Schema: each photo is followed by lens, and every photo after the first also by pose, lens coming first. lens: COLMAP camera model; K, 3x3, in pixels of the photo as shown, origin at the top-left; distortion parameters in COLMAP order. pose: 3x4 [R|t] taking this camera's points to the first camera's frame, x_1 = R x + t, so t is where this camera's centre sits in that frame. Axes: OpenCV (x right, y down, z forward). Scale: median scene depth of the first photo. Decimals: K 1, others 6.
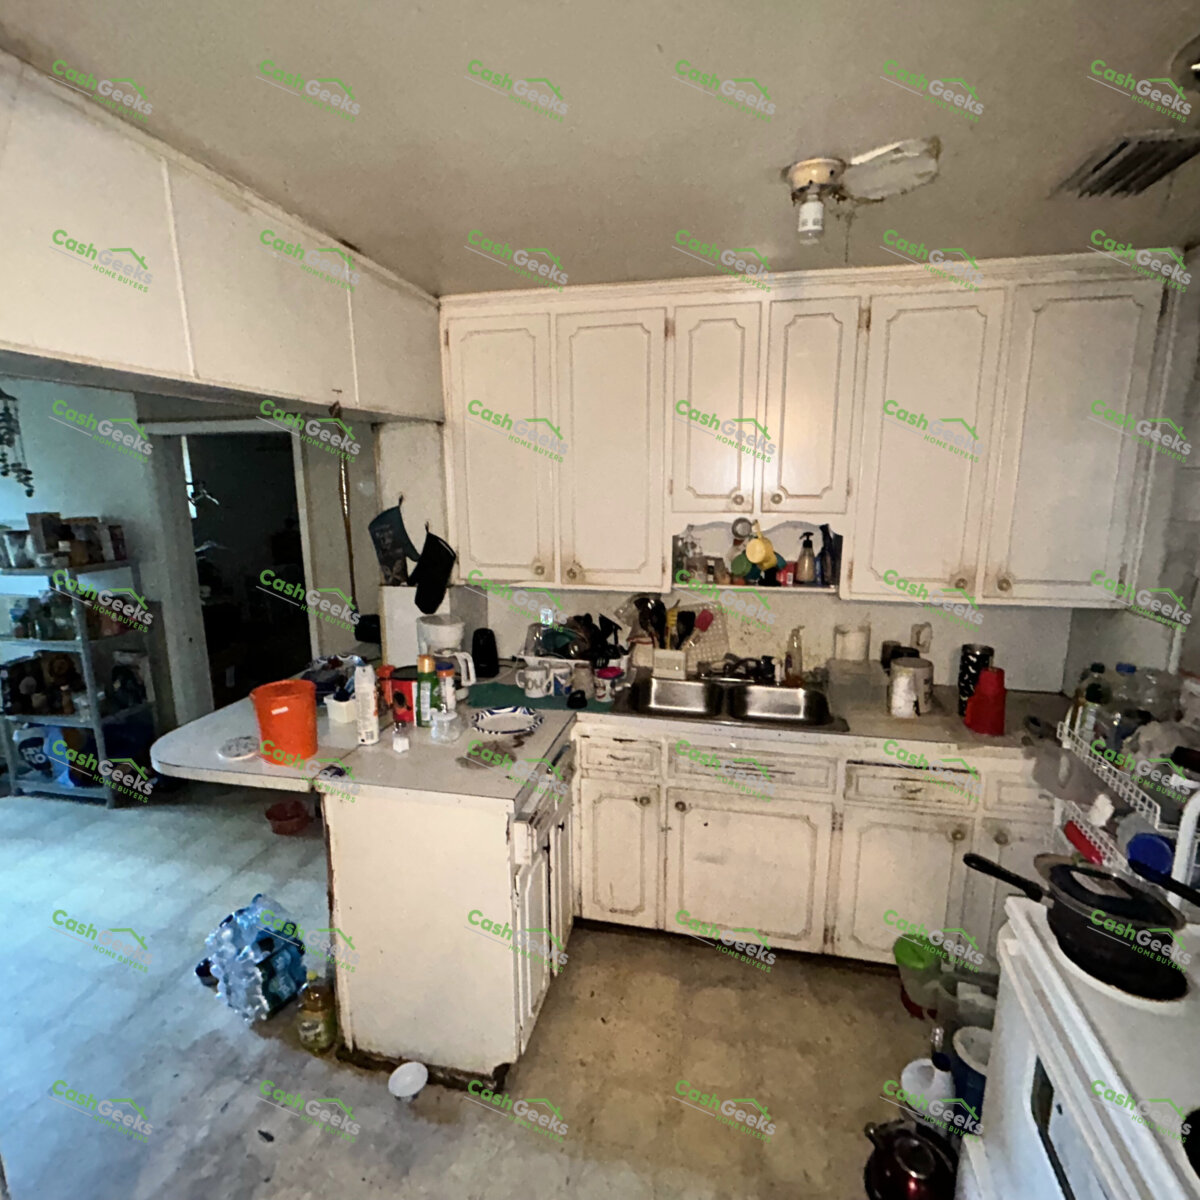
lens RADIAL K [[649.4, 0, 603.8], [0, 649.4, 603.4], [0, 0, 1]] dist [-0.002585, 0.001813]
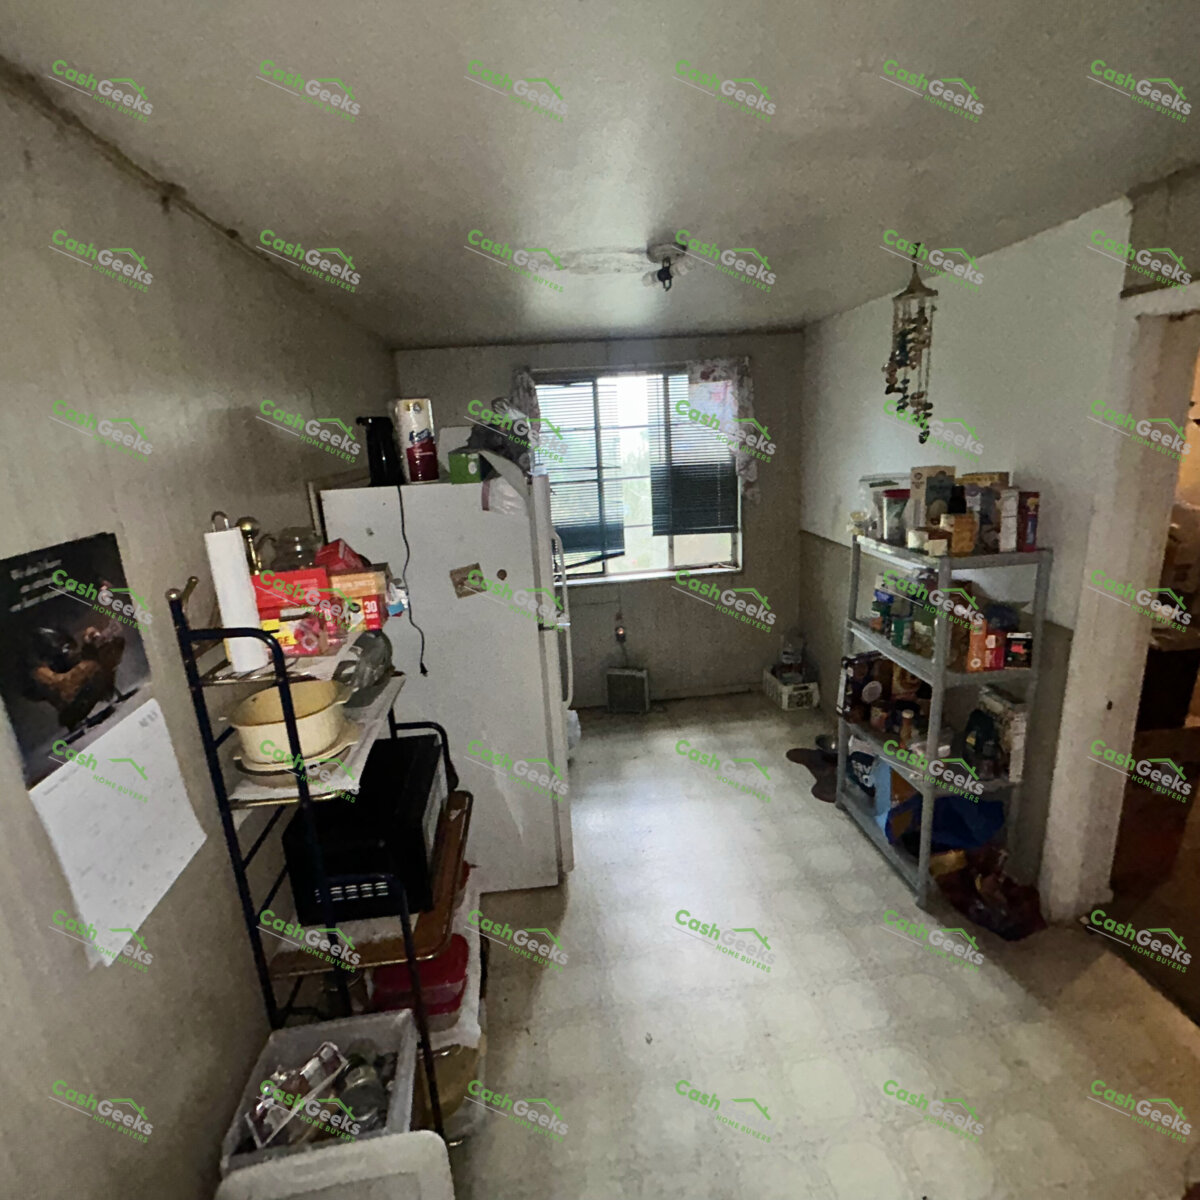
lens RADIAL K [[649.4, 0, 599.2], [0, 649.4, 601.0], [0, 0, 1]] dist [-0.002585, 0.001813]
pose [[0.319098, 0.234077, -0.918360, -0.323431], [-0.117463, 0.971315, 0.206760, -0.102239], [0.940414, 0.041897, 0.337440, 0.450039]]
